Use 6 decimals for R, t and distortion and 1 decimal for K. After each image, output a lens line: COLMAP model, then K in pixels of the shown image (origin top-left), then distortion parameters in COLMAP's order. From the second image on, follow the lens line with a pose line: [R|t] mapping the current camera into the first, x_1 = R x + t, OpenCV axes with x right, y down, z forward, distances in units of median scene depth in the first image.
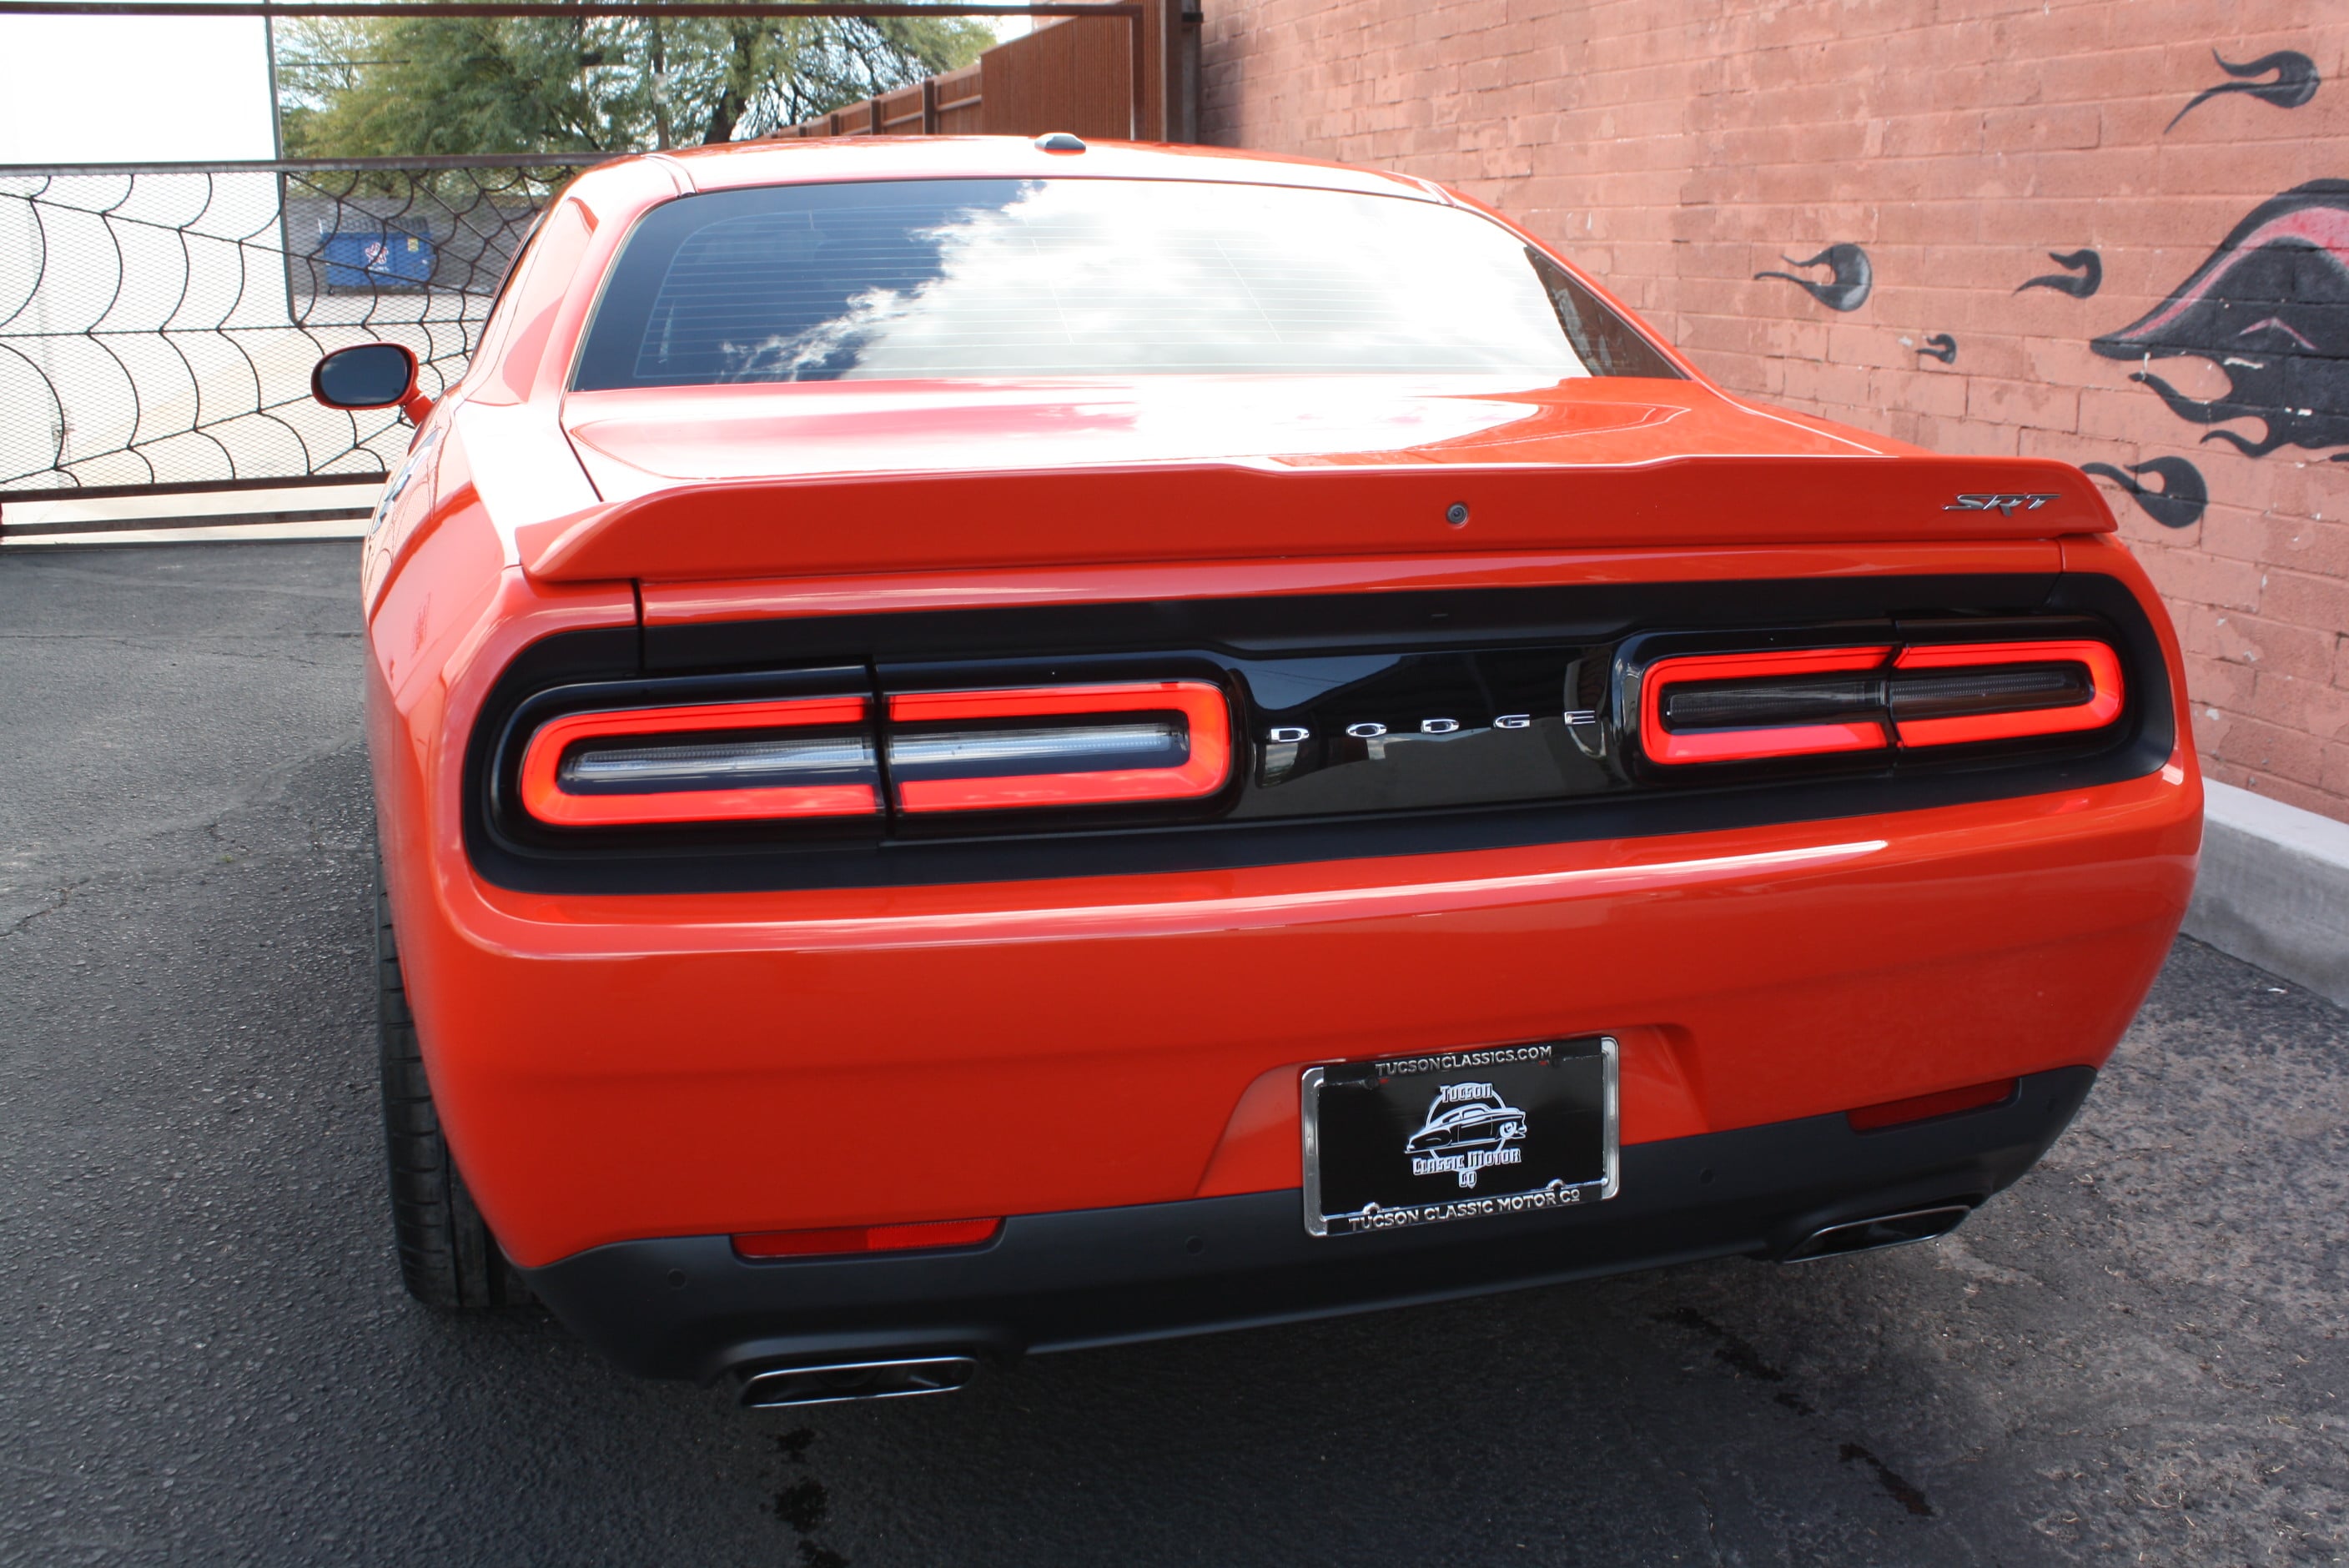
lens RADIAL K [[2245.7, 0, 1205.1], [0, 2245.7, 778.4], [0, 0, 1]] dist [-0.153236, 0.159866]
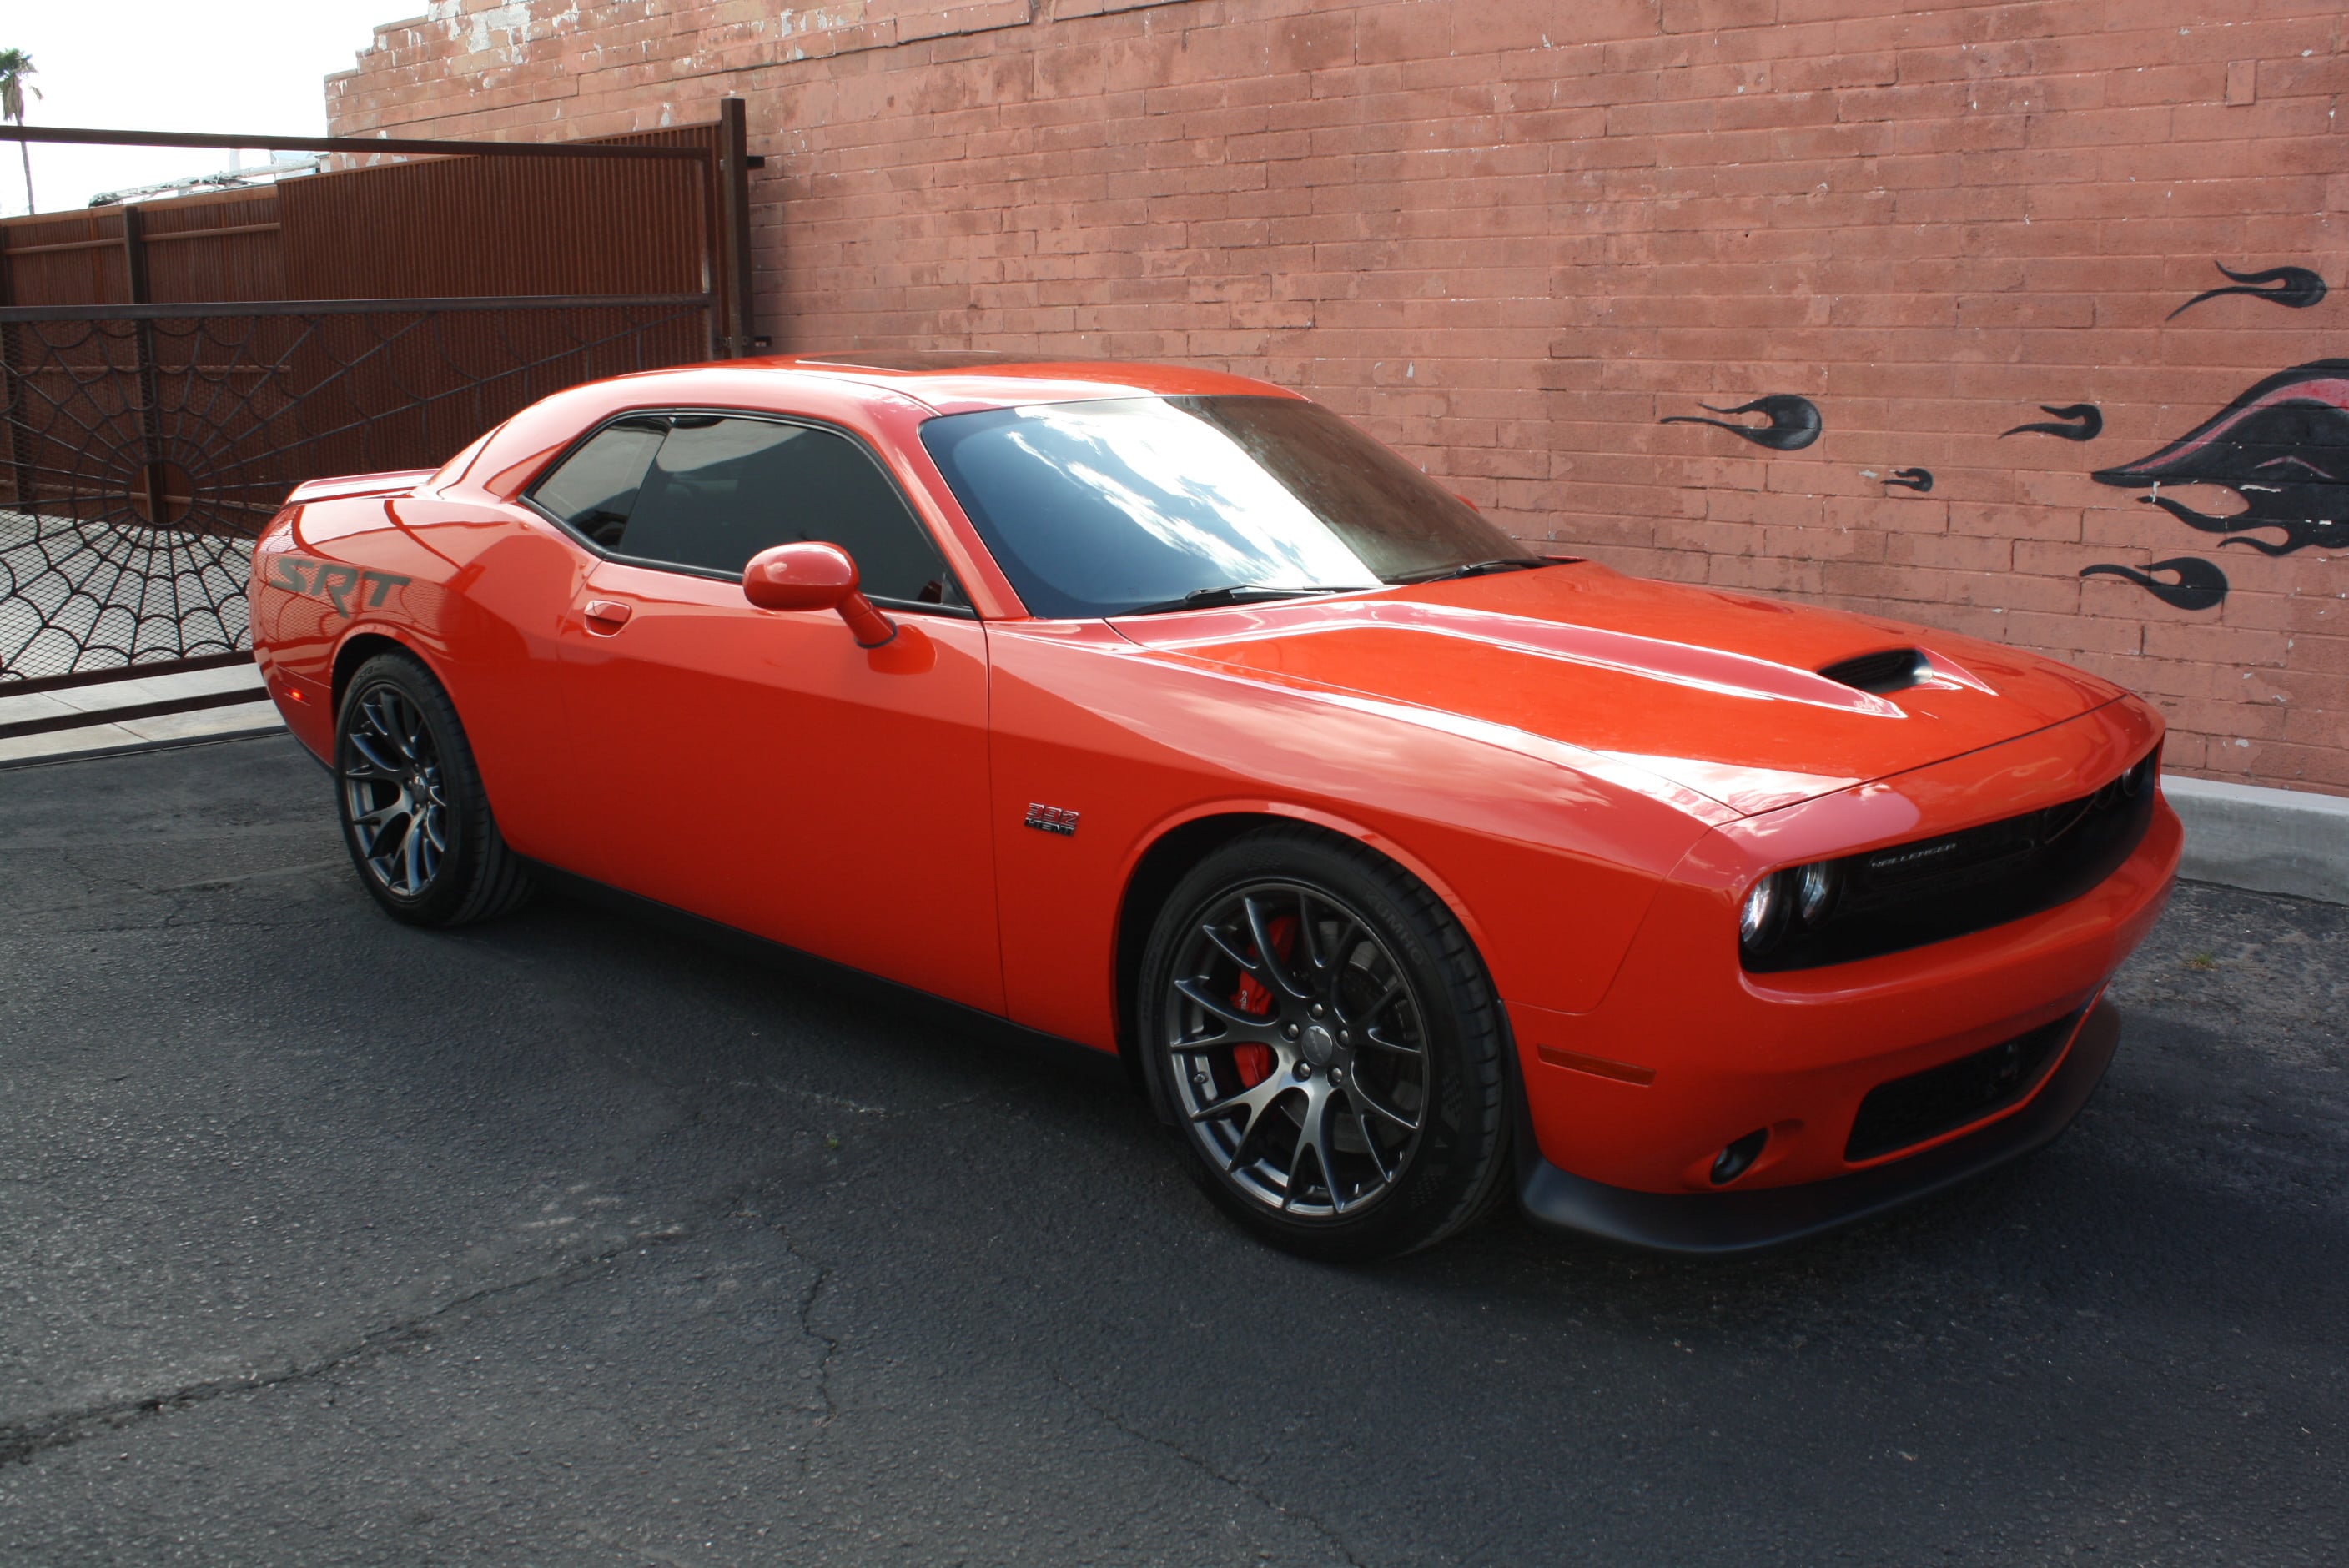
lens RADIAL K [[2192.8, 0, 1203.1], [0, 2192.8, 771.6], [0, 0, 1]] dist [-0.154898, 0.156339]
pose [[0.855677, -0.111345, 0.505390, -0.617926], [0.131332, 0.991331, -0.003953, -0.073760], [-0.500568, 0.069756, 0.862882, 0.143404]]
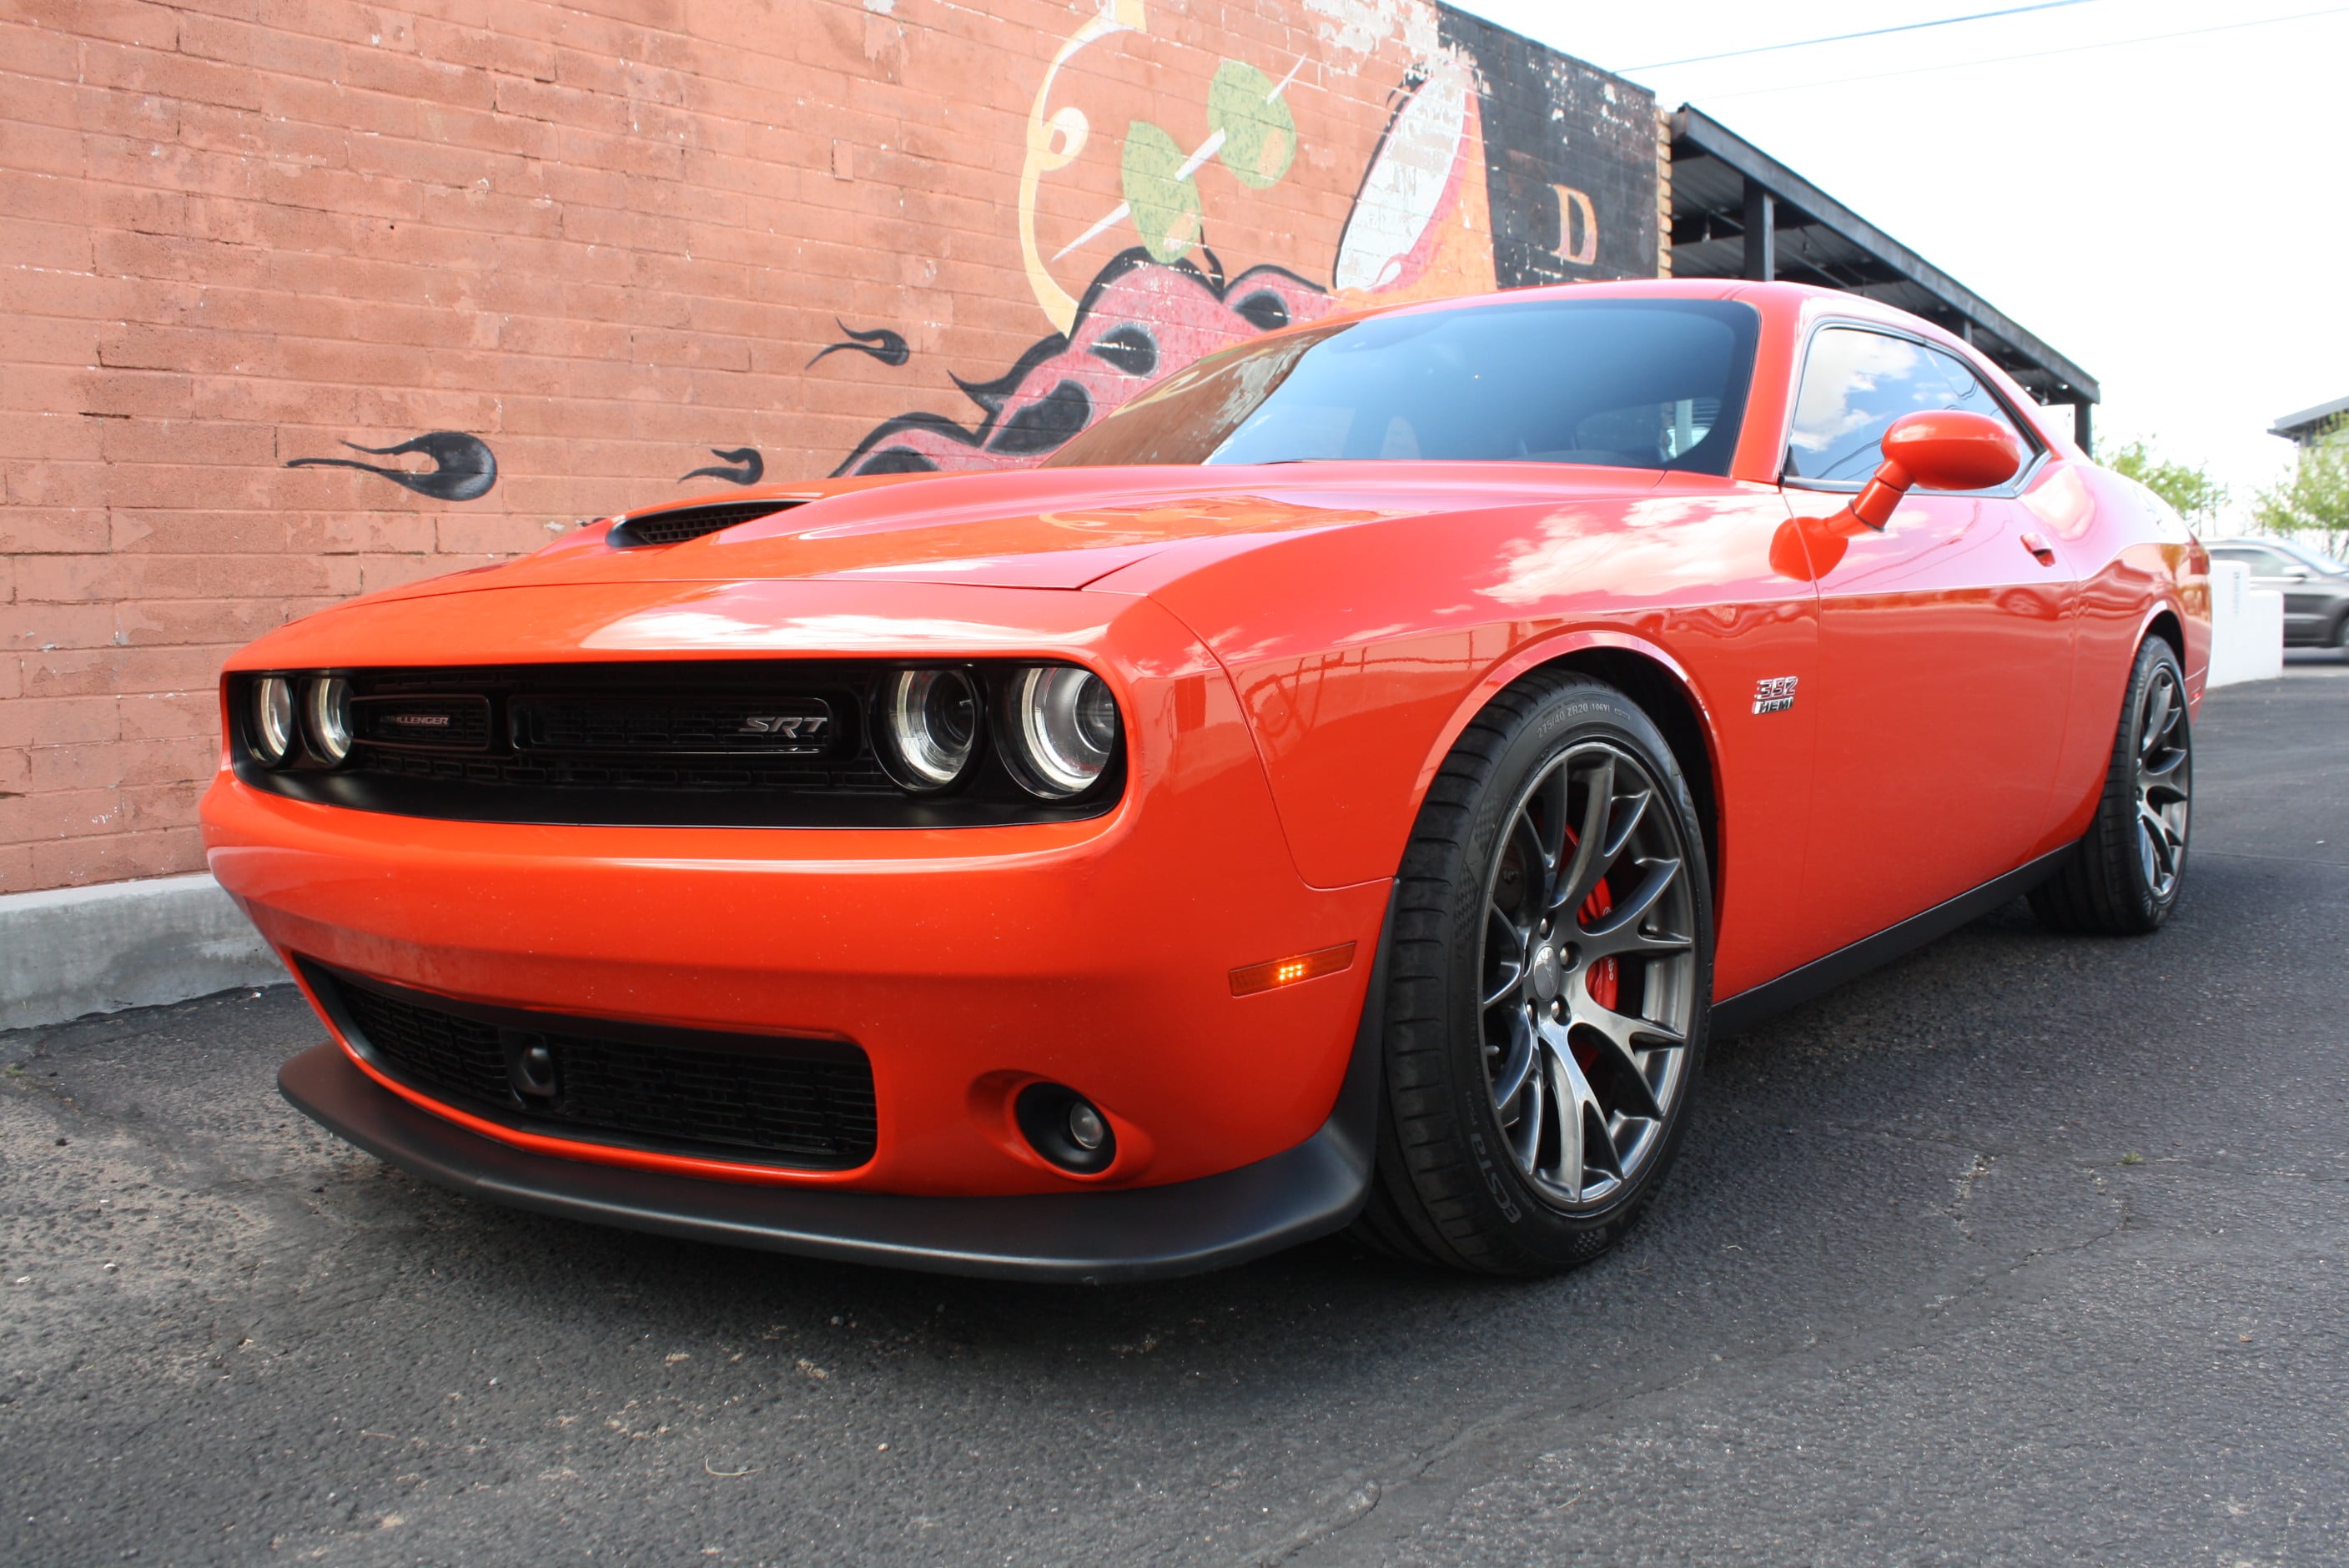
lens RADIAL K [[2077.3, 0, 1215.8], [0, 2077.3, 781.3], [0, 0, 1]] dist [-0.162377, 0.150181]
pose [[-0.569110, -0.058307, 0.820192, -0.655906], [0.212448, 0.953187, 0.215174, -0.217901], [-0.794342, 0.296706, -0.530081, 1.262717]]
